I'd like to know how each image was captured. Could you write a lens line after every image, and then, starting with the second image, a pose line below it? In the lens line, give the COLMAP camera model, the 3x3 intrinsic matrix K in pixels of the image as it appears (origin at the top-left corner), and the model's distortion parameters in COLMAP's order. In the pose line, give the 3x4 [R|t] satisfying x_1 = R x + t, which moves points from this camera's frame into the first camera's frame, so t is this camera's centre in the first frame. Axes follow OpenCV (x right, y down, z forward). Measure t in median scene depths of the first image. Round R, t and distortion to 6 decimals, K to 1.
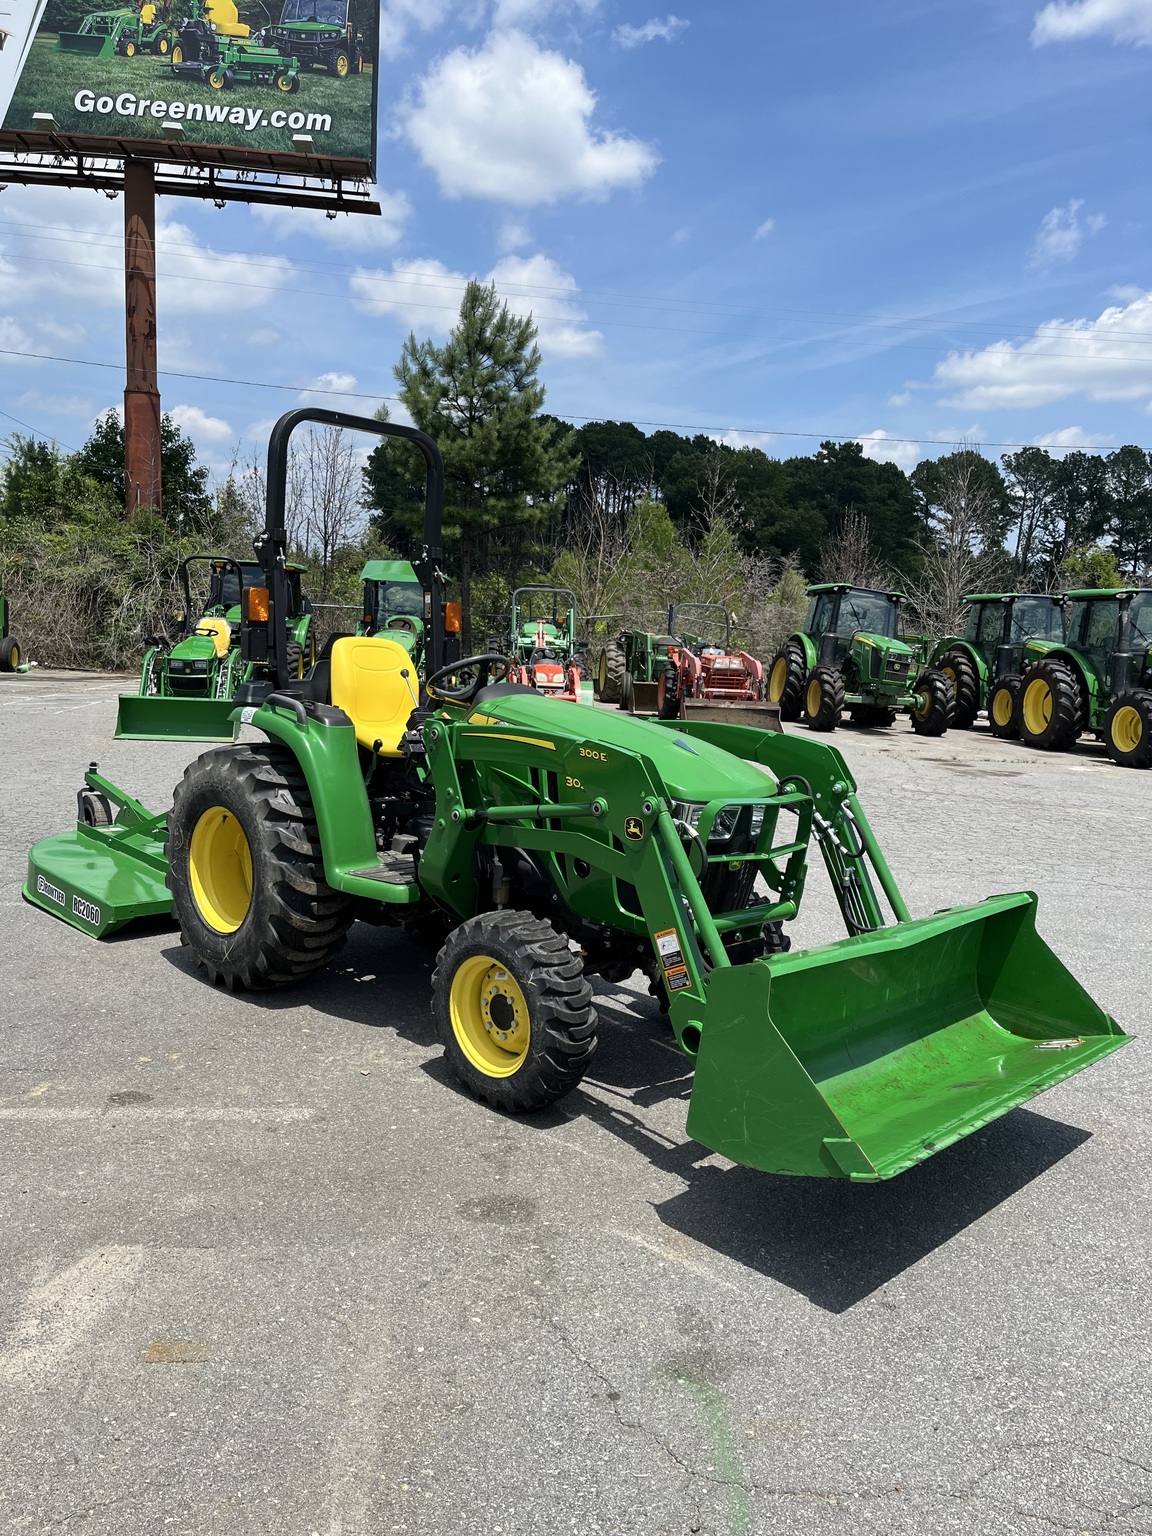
lens RADIAL K [[1166.3, 0, 595.5], [0, 1166.3, 803.8], [0, 0, 1]] dist [0.063027, -0.079811]
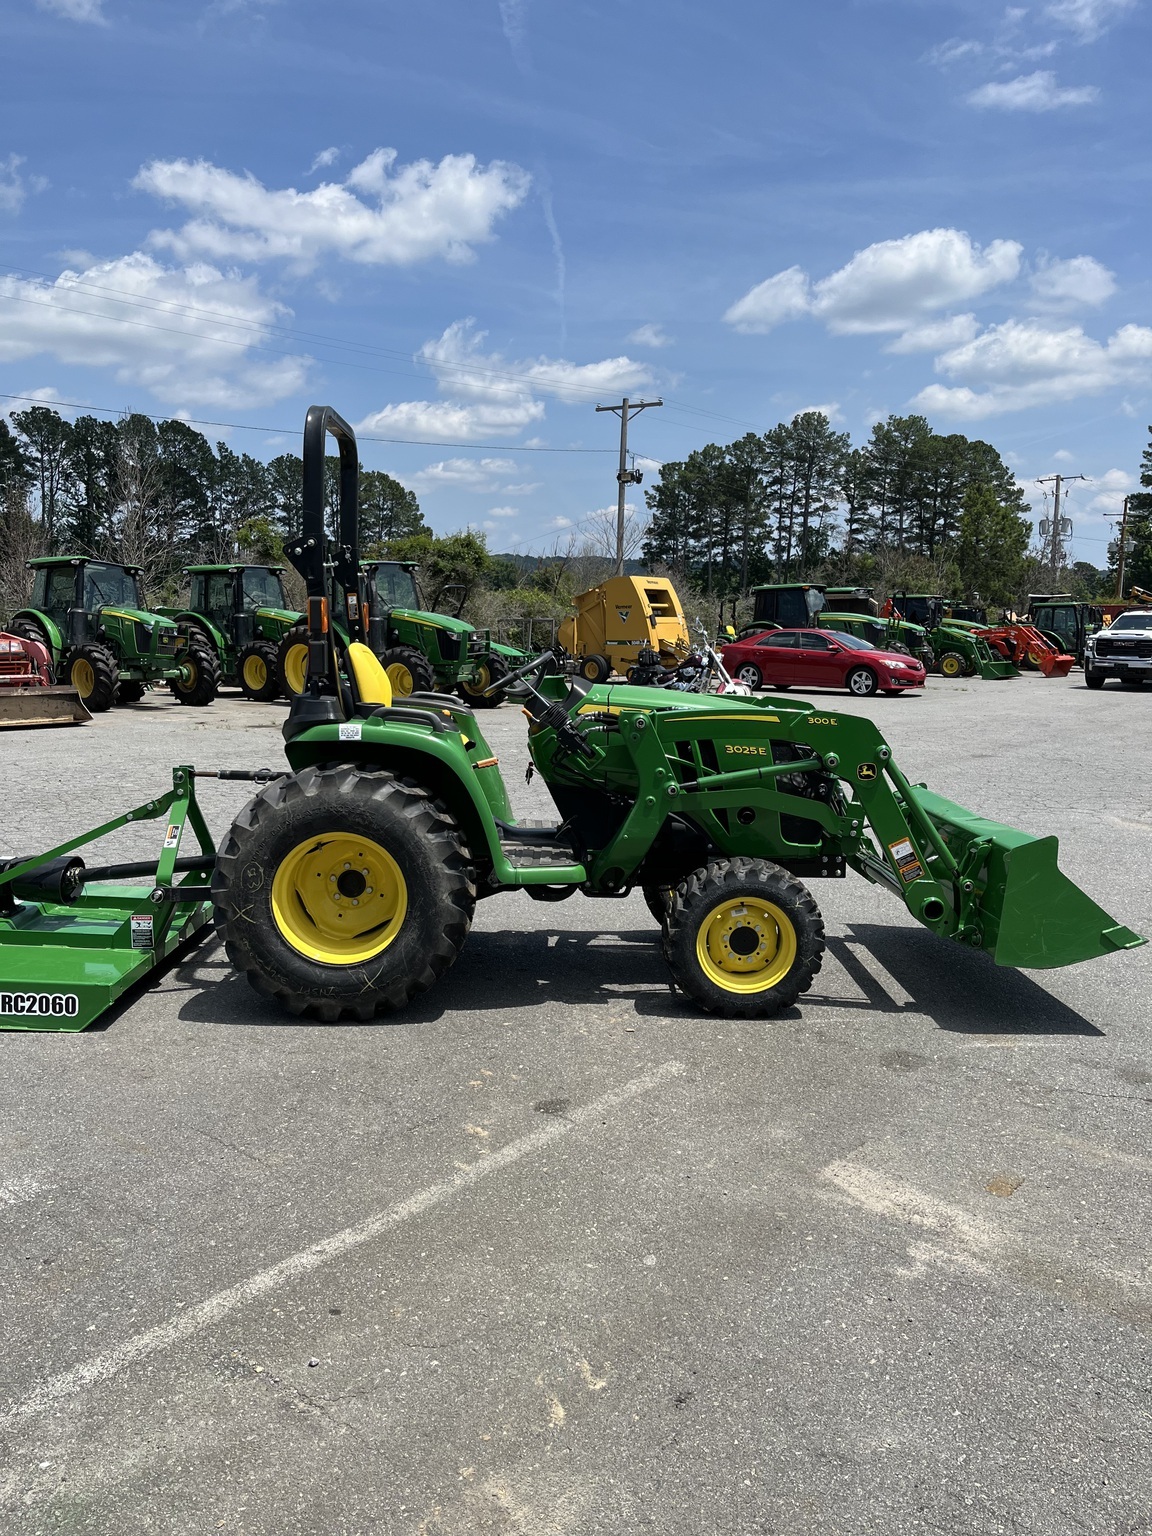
lens RADIAL K [[1170.1, 0, 571.0], [0, 1170.1, 771.7], [0, 0, 1]] dist [0.061672, -0.085173]
pose [[0.704269, -0.137132, 0.696563, -0.141132], [0.134051, 0.989204, 0.059210, -0.012822], [-0.697163, 0.051675, 0.715048, 0.032547]]
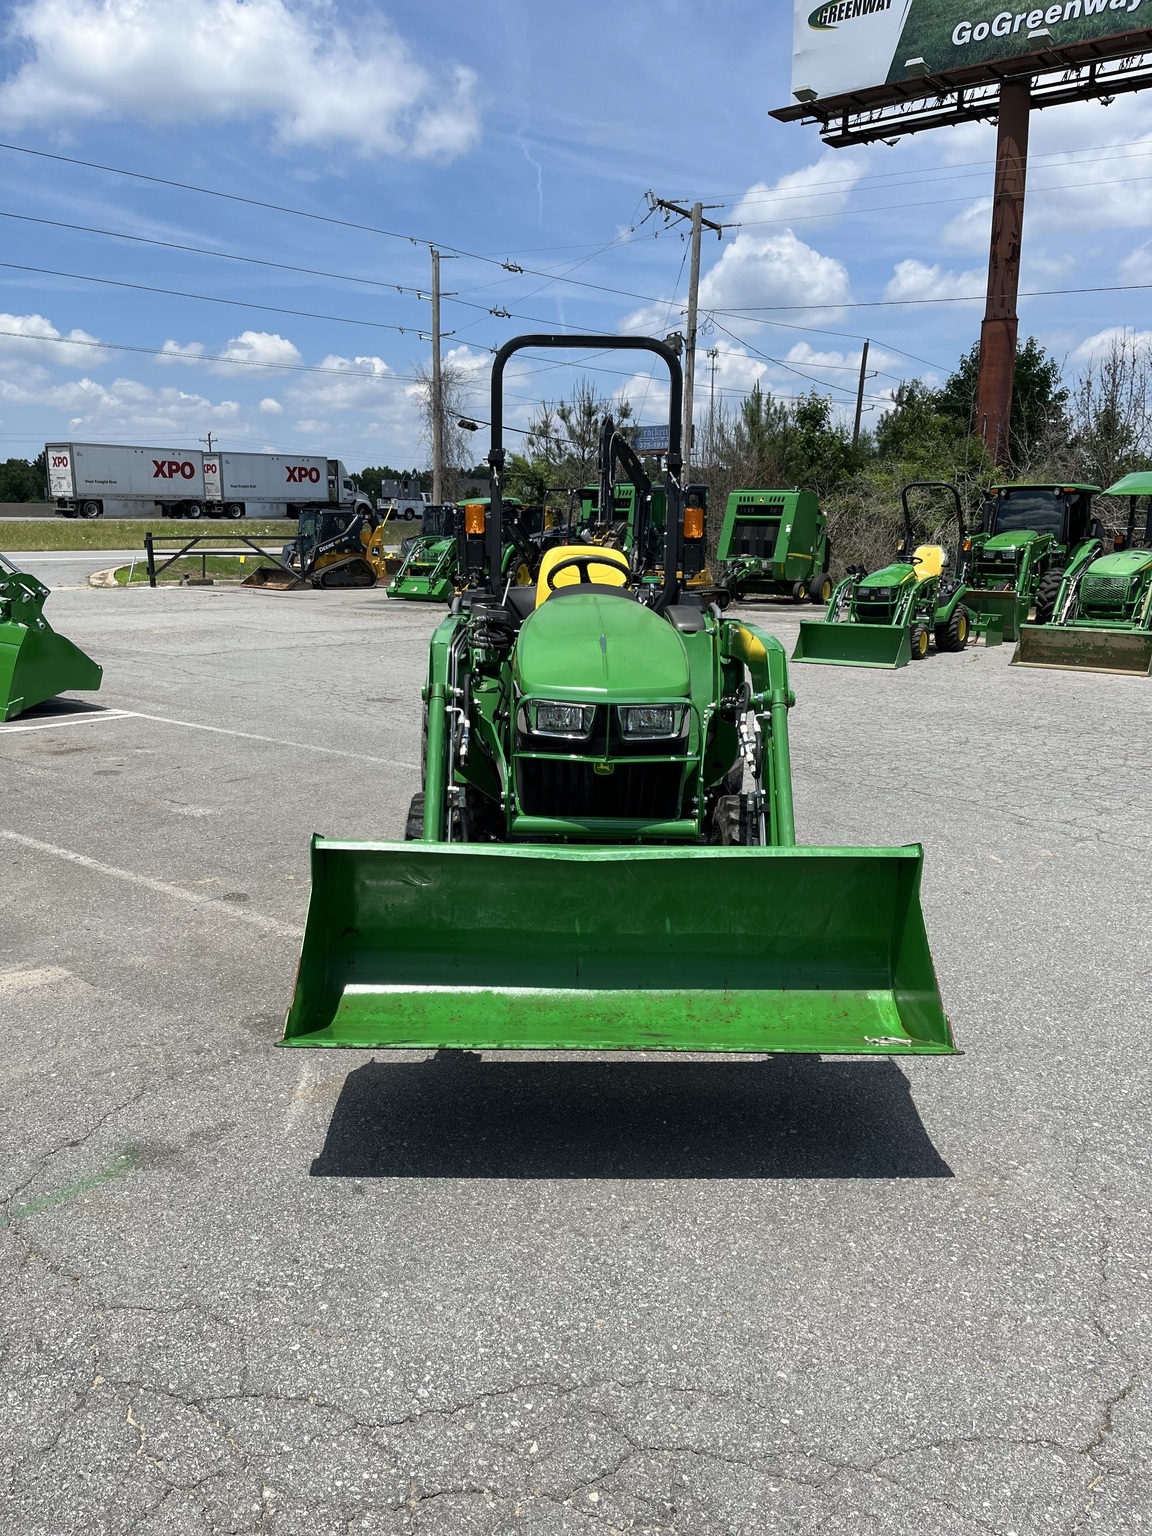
lens RADIAL K [[1213.9, 0, 576.0], [0, 1213.9, 768.0], [0, 0, 1]] dist [0.040314, -0.055296]
pose [[0.716547, 0.100480, -0.690263, 0.104735], [-0.090597, 0.994594, 0.050734, 0.000886], [0.691630, 0.026183, 0.721777, 0.038431]]
